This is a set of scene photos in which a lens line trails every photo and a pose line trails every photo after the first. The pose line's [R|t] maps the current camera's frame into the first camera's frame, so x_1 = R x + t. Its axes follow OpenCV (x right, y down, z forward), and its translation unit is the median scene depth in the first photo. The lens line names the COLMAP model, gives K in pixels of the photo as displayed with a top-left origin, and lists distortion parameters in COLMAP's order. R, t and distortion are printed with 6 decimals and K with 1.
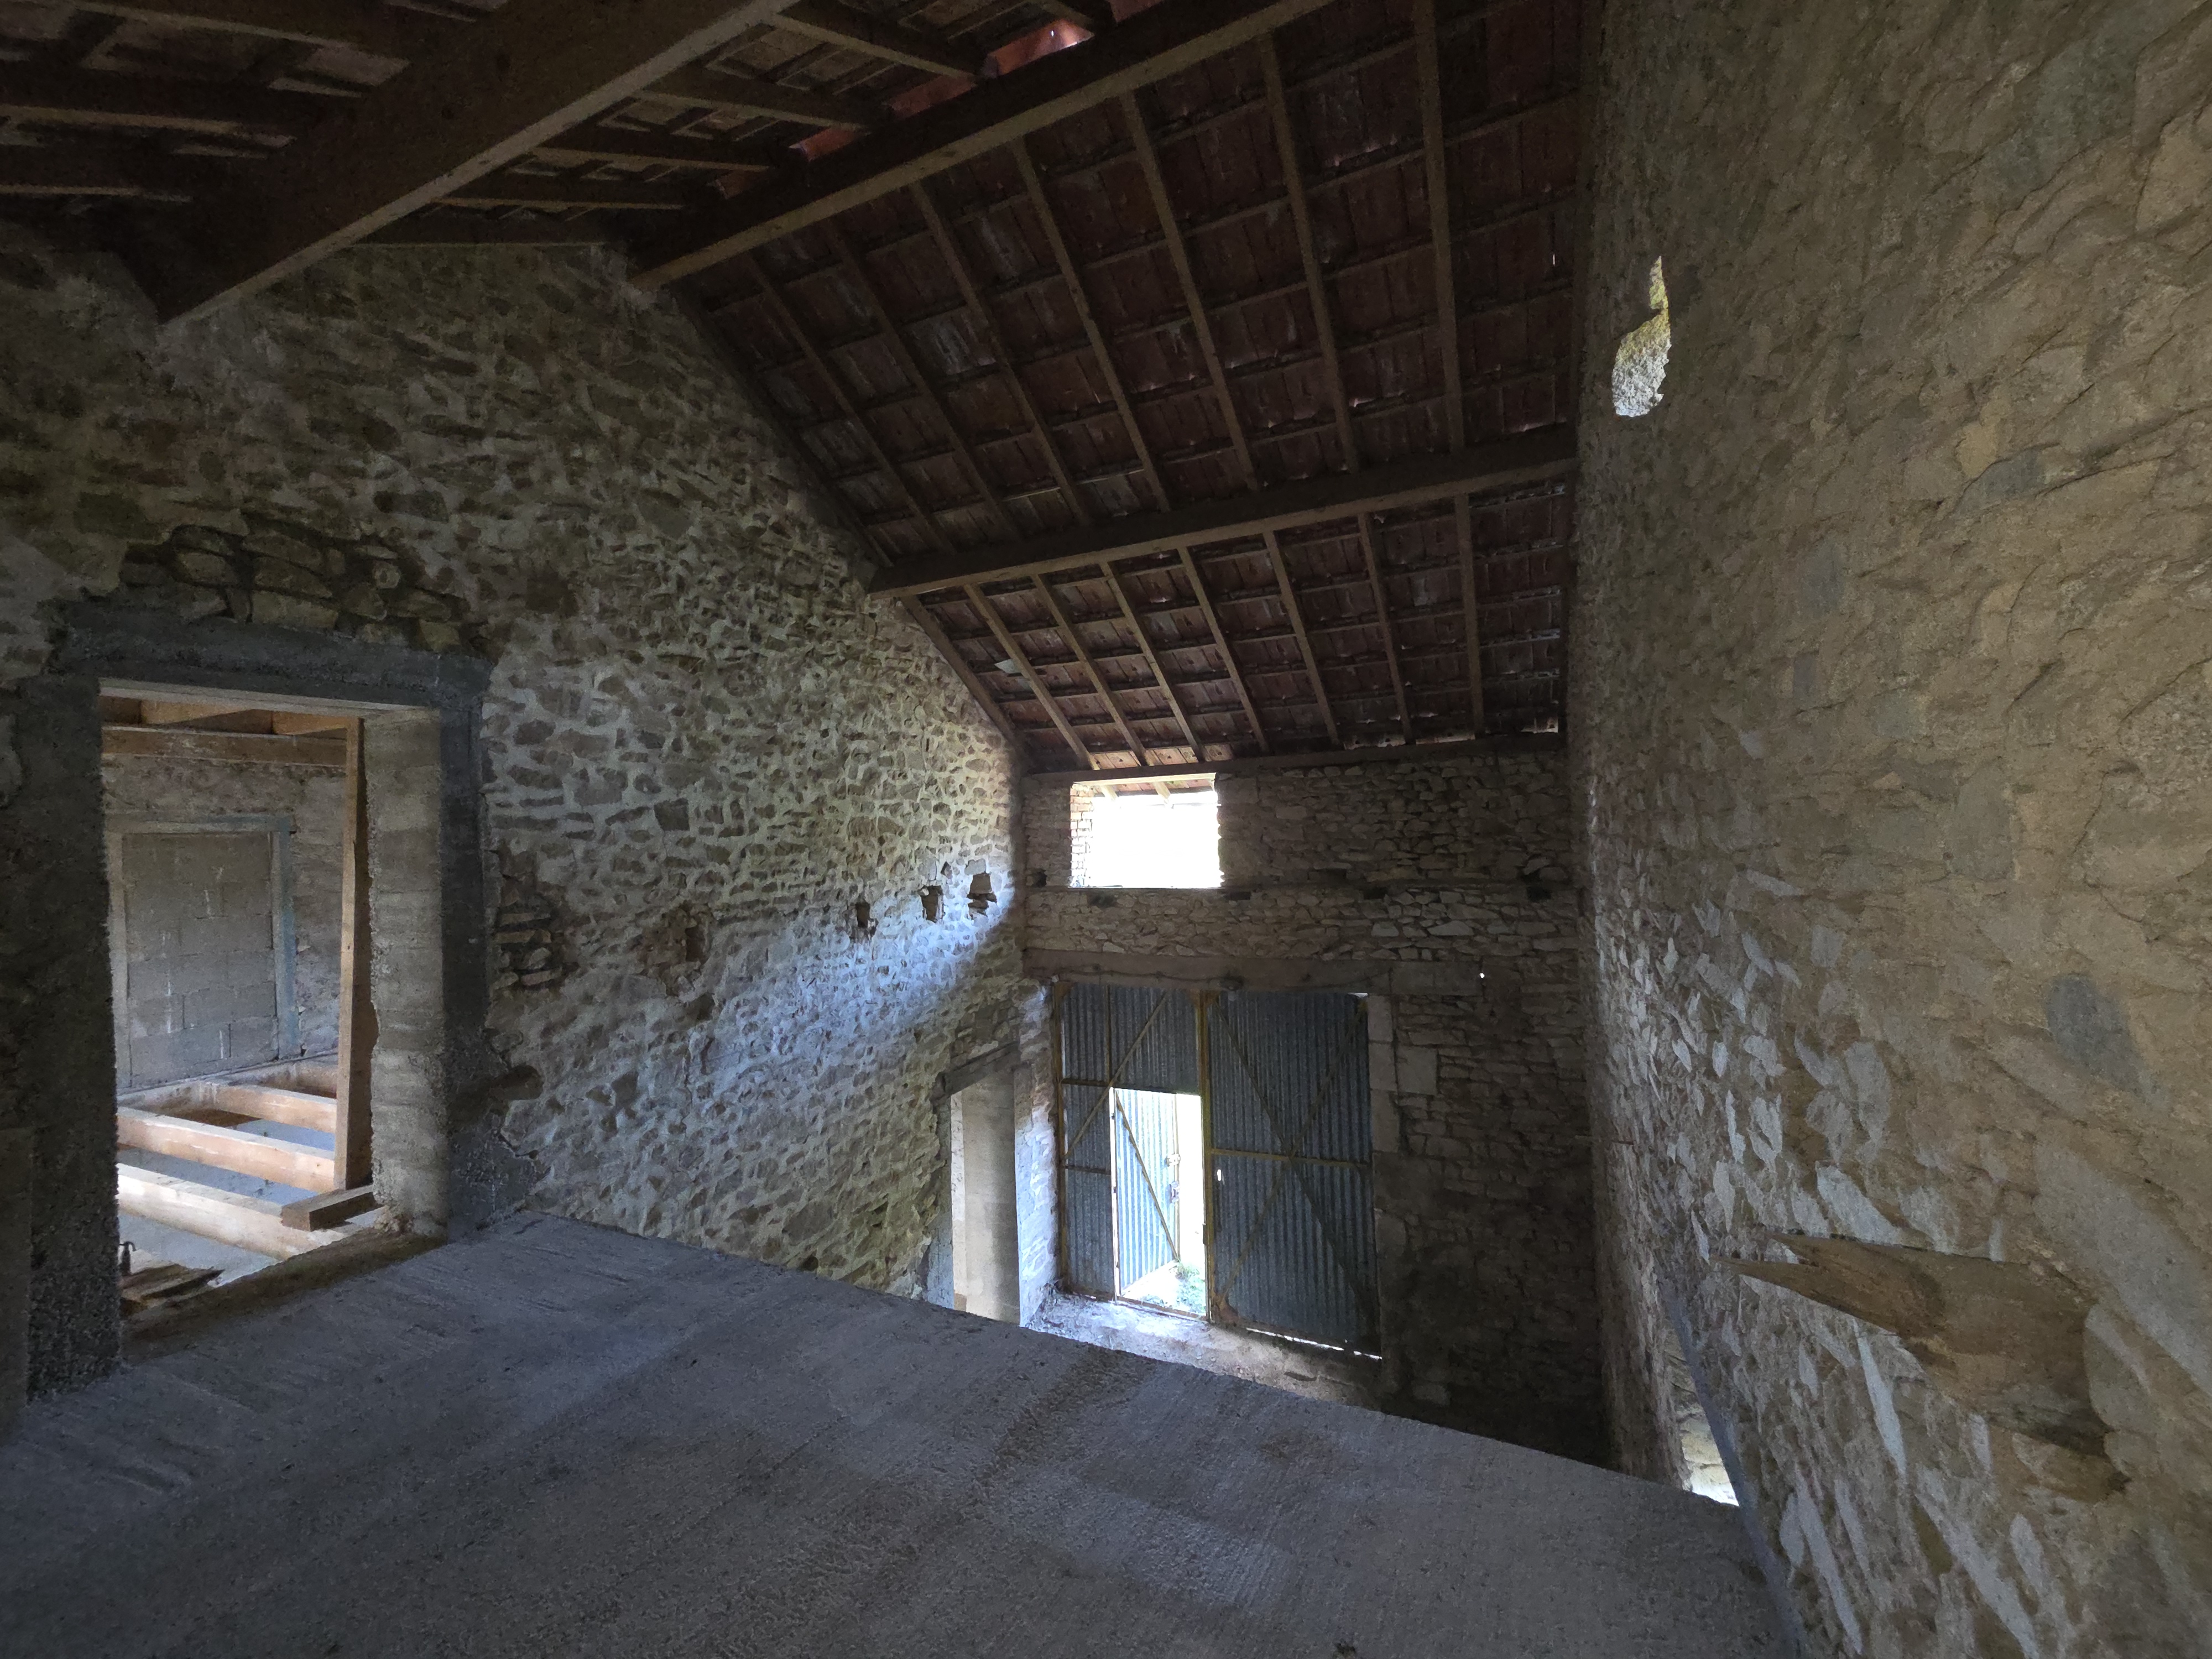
lens RADIAL K [[901.0, 0, 1091.7], [0, 901.0, 821.9], [0, 0, 1]] dist [0.006343, -0.001470]
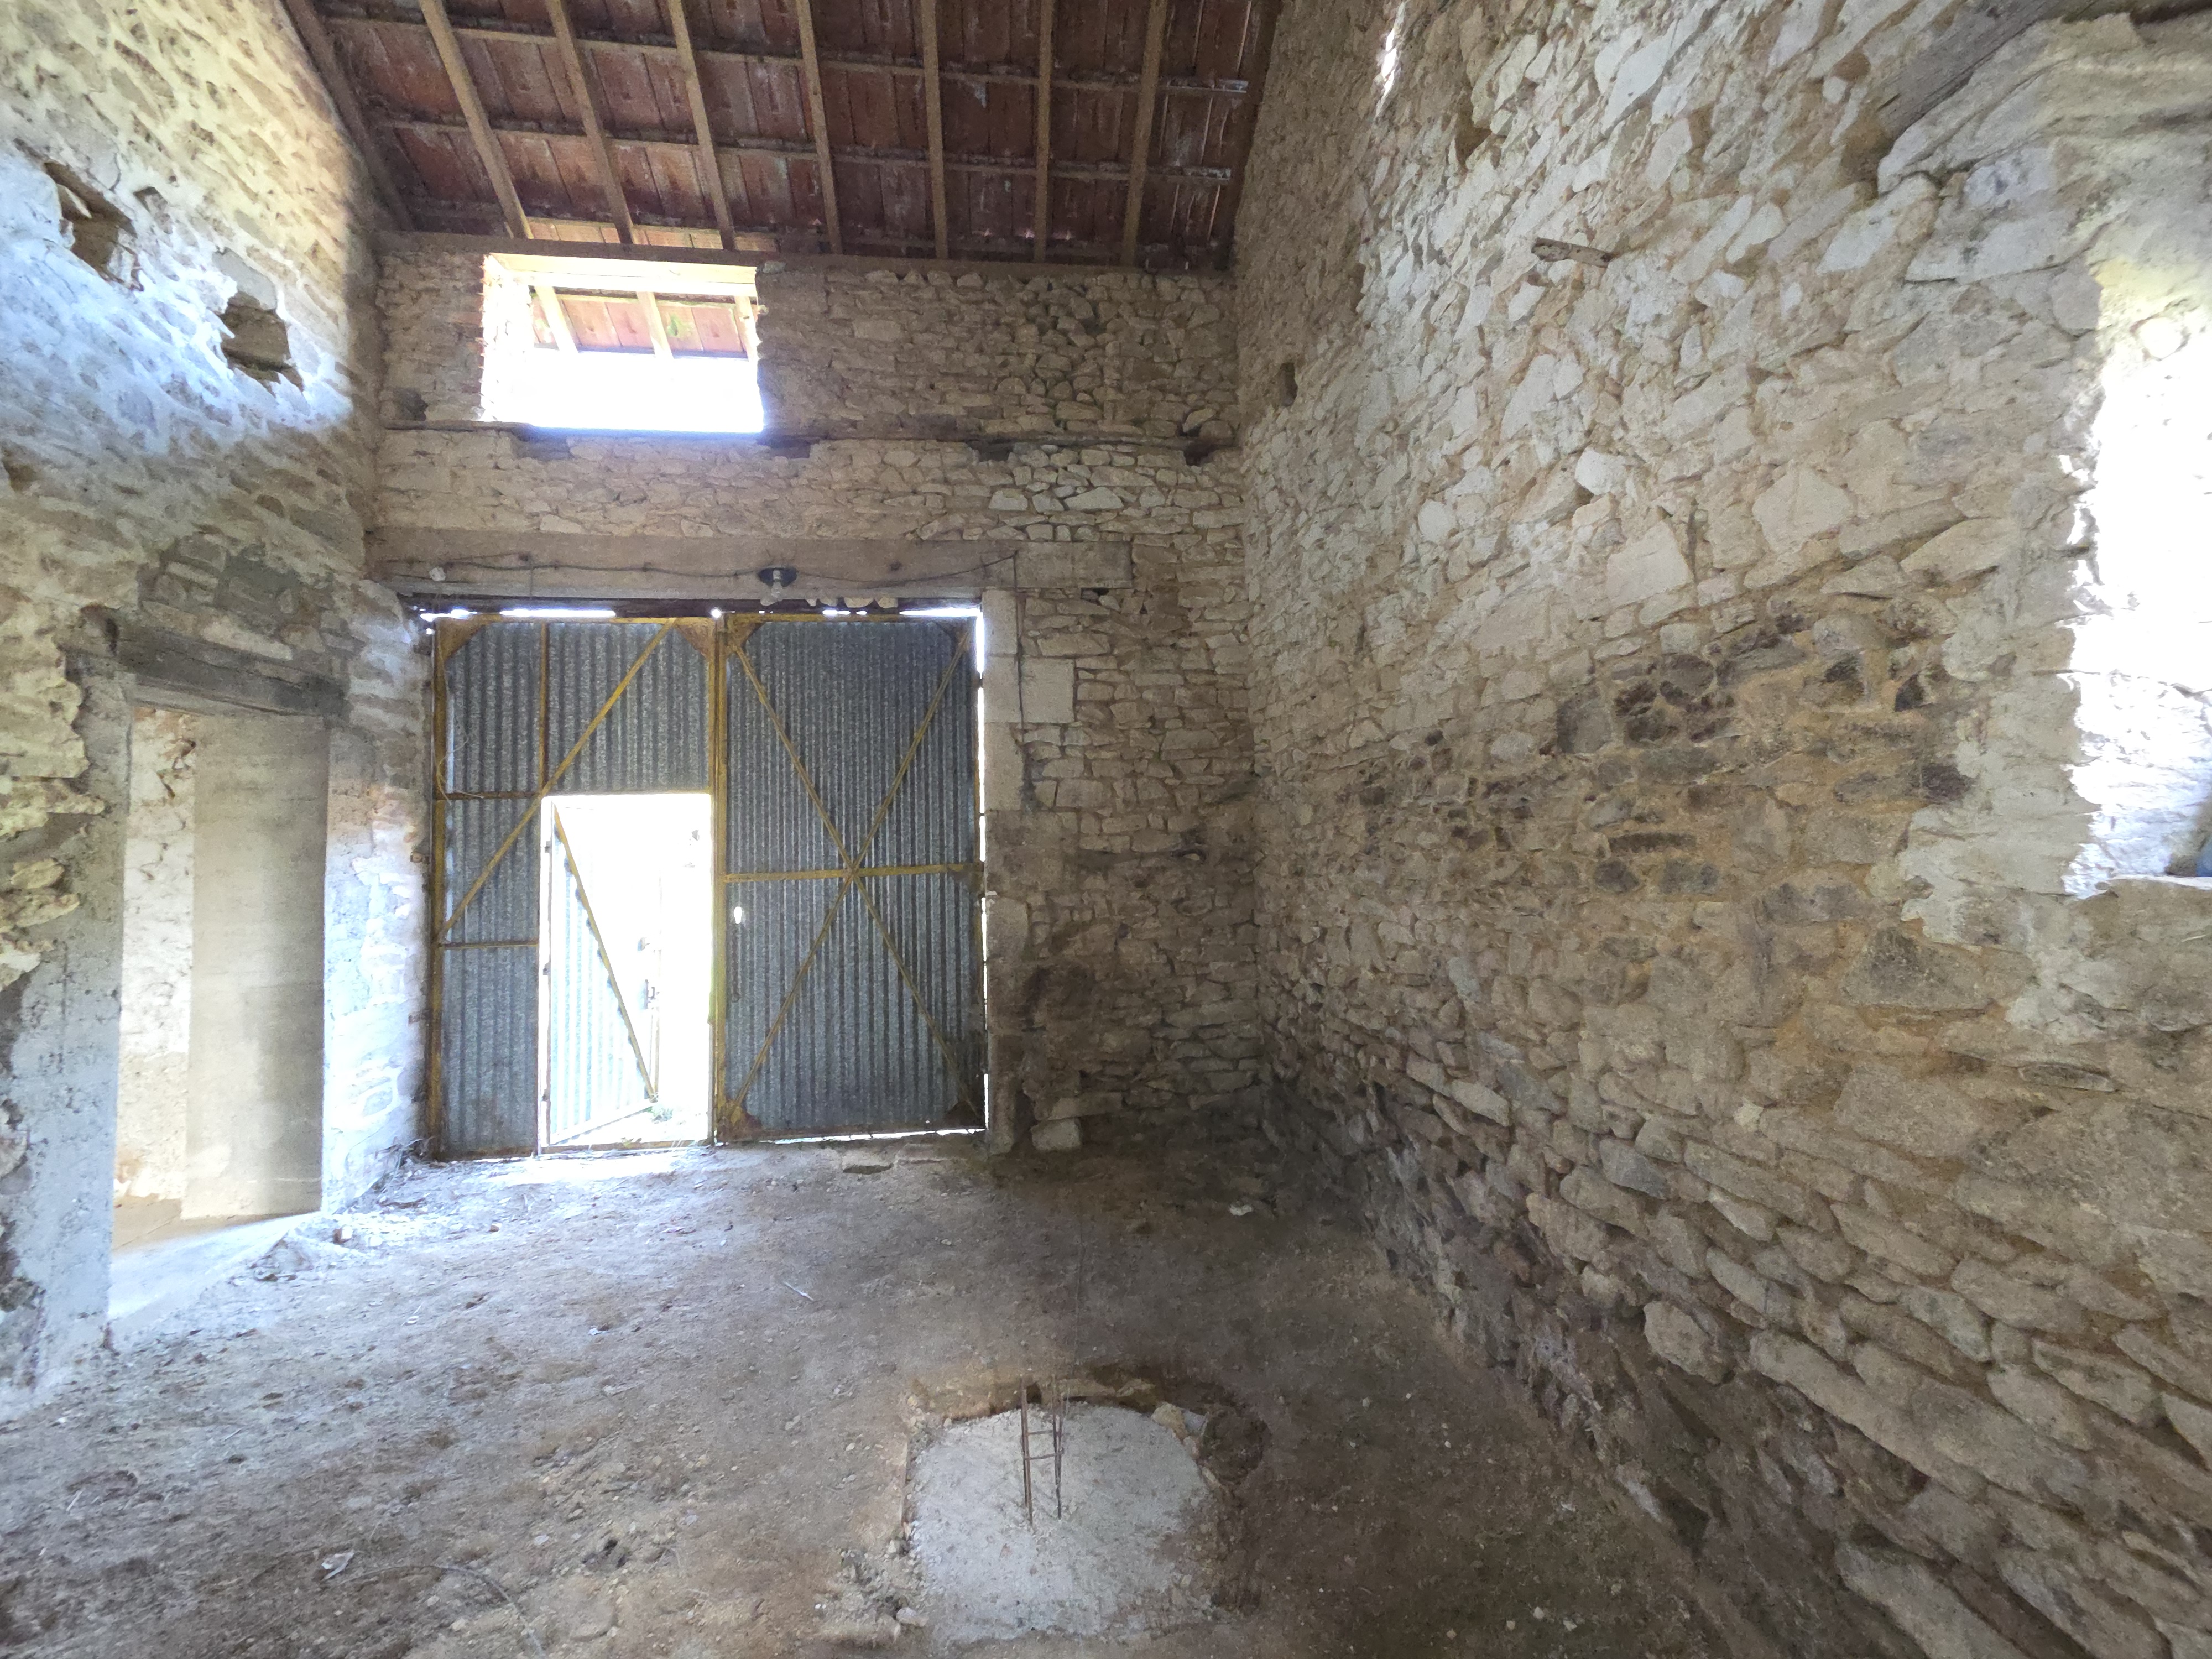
lens RADIAL K [[901.0, 0, 1093.8], [0, 901.0, 821.7], [0, 0, 1]] dist [0.006343, -0.001470]
pose [[0.843777, 0.036399, 0.535458, 0.010216], [-0.019071, 0.999101, -0.037864, 0.406840], [-0.536355, 0.021737, 0.843712, 0.376578]]
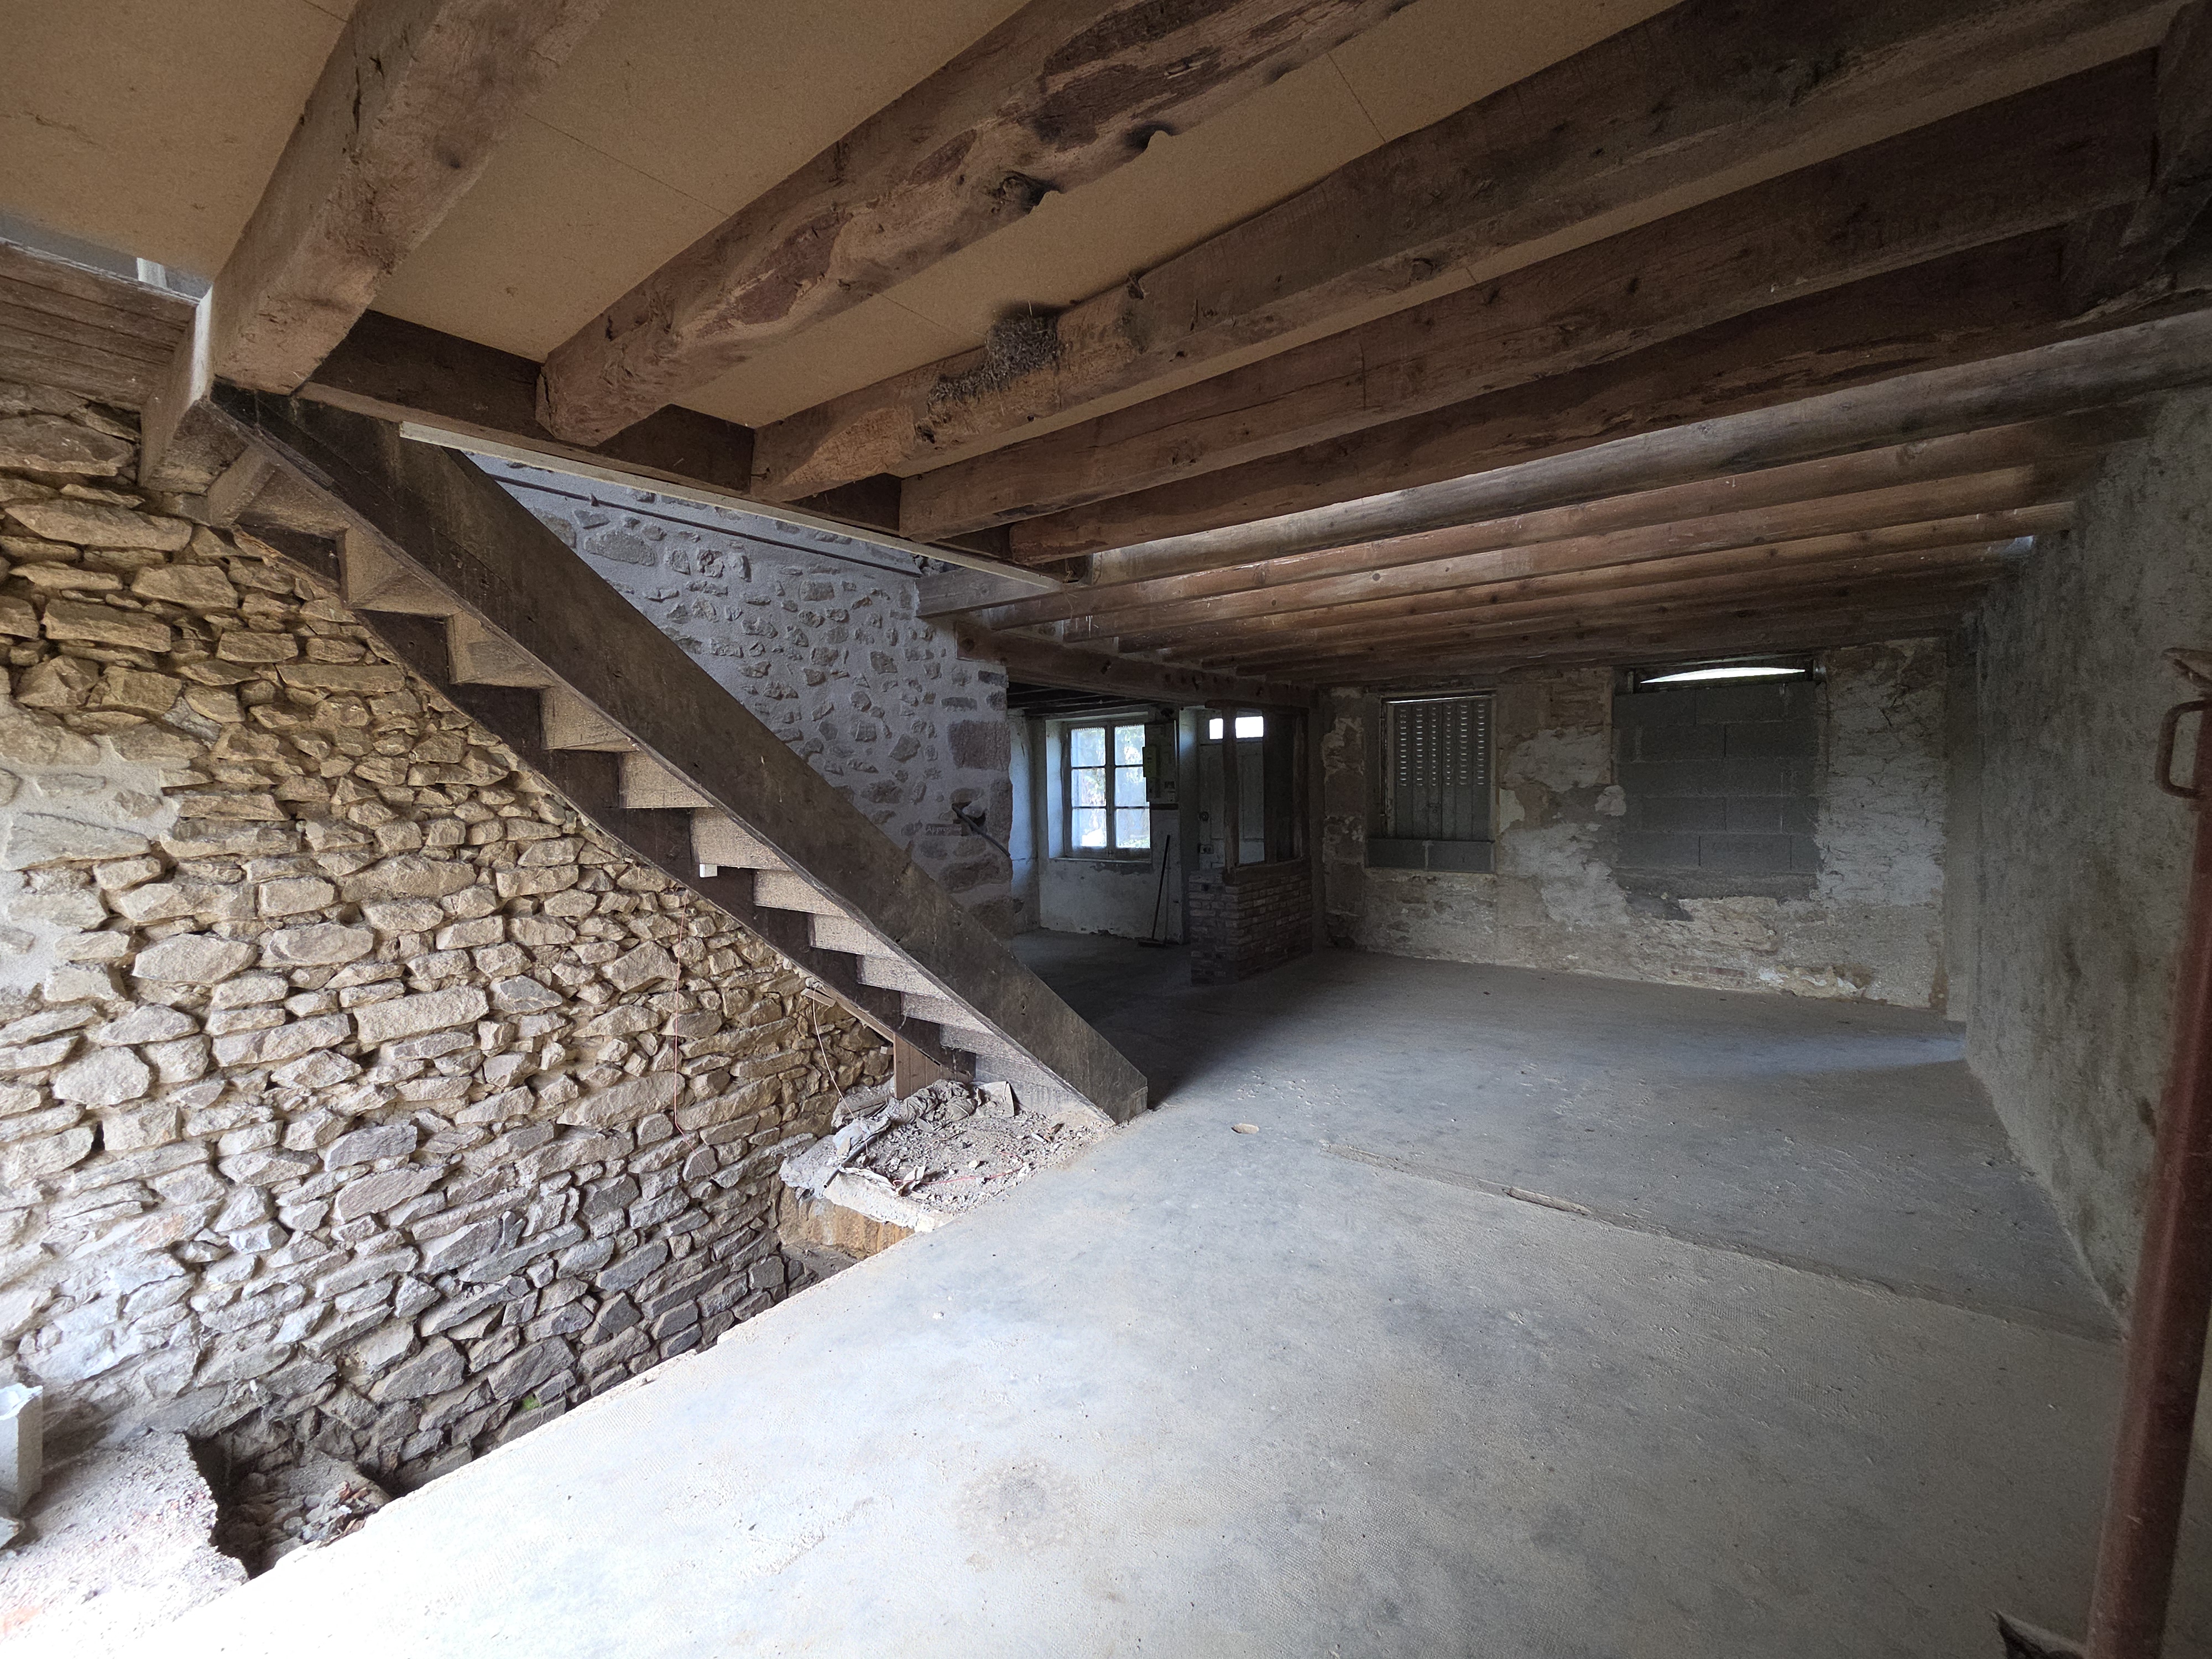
lens RADIAL K [[901.0, 0, 1097.2], [0, 901.0, 818.2], [0, 0, 1]] dist [0.006343, -0.001470]
pose [[0.973442, 0.027313, -0.227297, -0.759919], [-0.012866, 0.997815, 0.064803, 0.421007], [0.228570, -0.060158, 0.971667, 0.201410]]
